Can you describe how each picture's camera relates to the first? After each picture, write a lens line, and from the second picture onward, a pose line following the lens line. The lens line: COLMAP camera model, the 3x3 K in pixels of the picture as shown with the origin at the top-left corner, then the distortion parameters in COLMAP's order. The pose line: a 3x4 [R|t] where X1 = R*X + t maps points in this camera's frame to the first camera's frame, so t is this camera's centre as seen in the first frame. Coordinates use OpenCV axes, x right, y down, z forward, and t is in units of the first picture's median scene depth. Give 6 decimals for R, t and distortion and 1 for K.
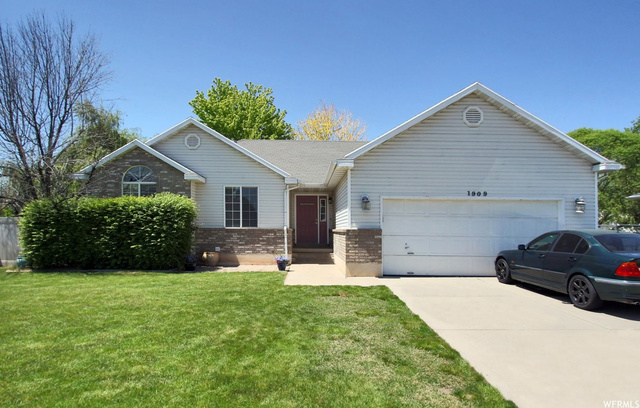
lens RADIAL K [[373.0, 0, 314.0], [0, 373.0, 219.9], [0, 0, 1]] dist [-0.008372, 0.000134]
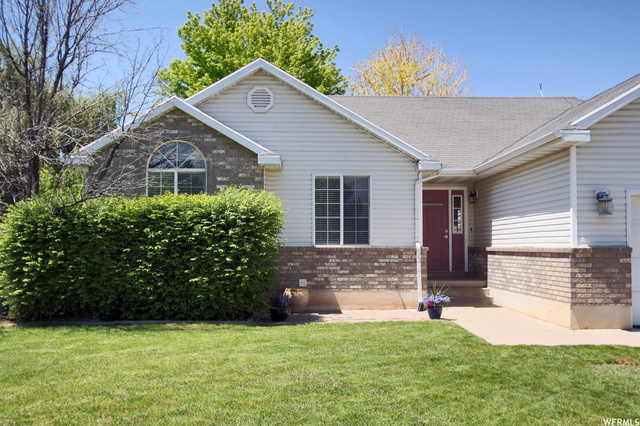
lens RADIAL K [[632.9, 0, 321.3], [0, 632.9, 214.8], [0, 0, 1]] dist [-0.001053, 0.000000]
pose [[0.999931, -0.006783, 0.009552, -0.294697], [0.007003, 0.999709, -0.023101, -0.006179], [-0.009392, 0.023167, 0.999687, 0.009823]]
